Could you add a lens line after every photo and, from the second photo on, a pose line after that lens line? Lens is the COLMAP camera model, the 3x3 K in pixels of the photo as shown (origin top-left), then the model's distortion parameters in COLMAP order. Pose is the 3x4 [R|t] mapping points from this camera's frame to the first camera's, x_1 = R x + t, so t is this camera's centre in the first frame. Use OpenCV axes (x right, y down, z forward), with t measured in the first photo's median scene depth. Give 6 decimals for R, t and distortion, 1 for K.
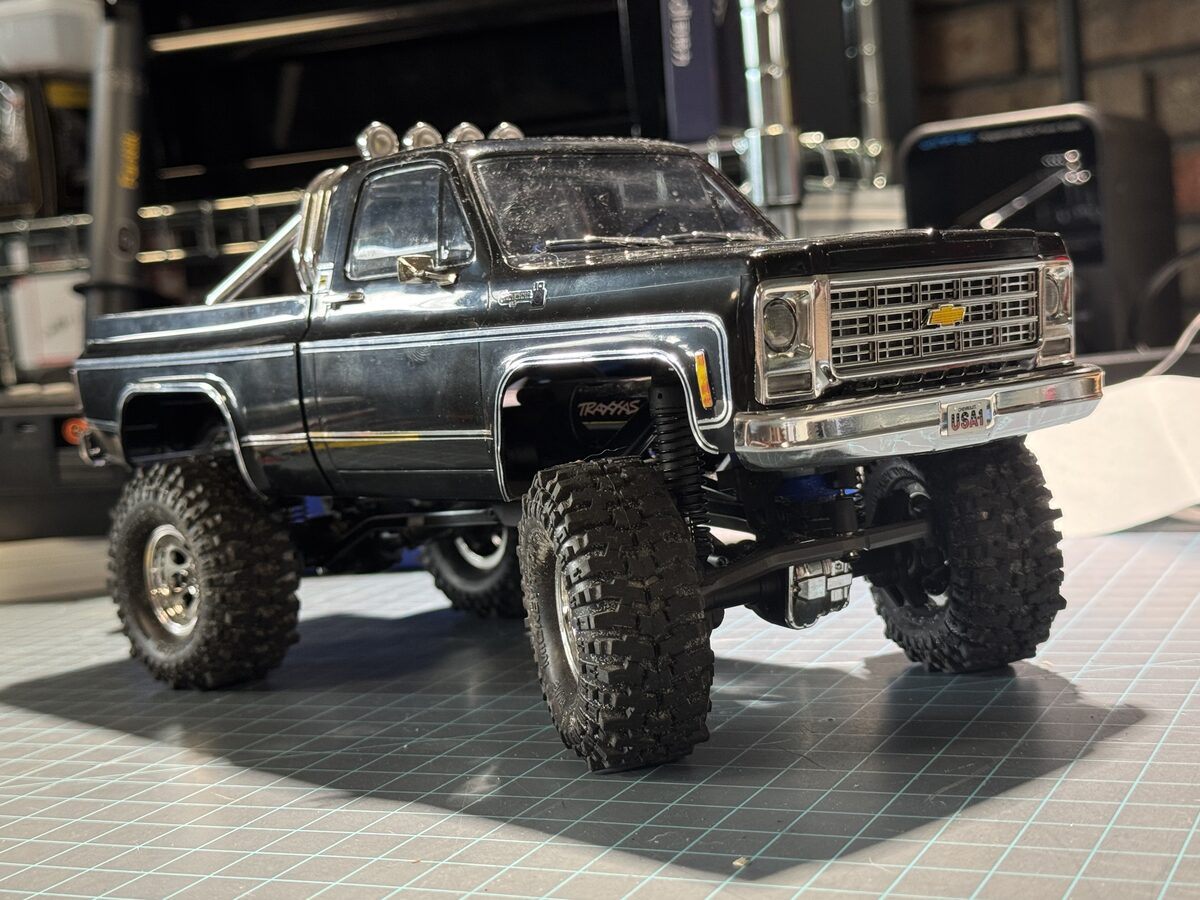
lens RADIAL K [[1832.8, 0, 592.7], [0, 1832.8, 454.4], [0, 0, 1]] dist [0.143717, -0.298616]
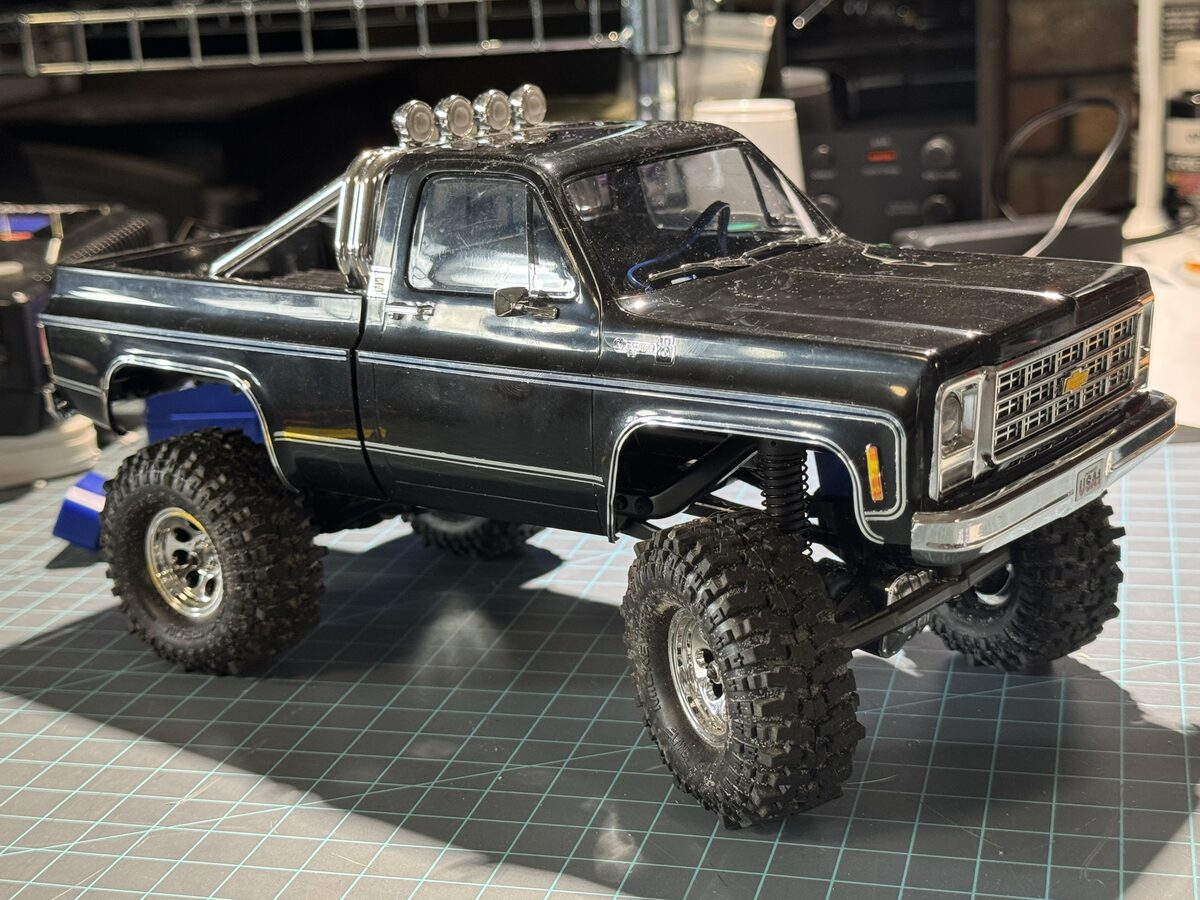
lens RADIAL K [[1832.8, 0, 592.7], [0, 1832.8, 454.4], [0, 0, 1]] dist [0.143717, -0.298616]
pose [[0.984440, -0.017146, 0.174880, -0.204505], [-0.012227, 0.986133, 0.165509, -0.165449], [-0.175293, -0.165071, 0.970579, 0.043774]]
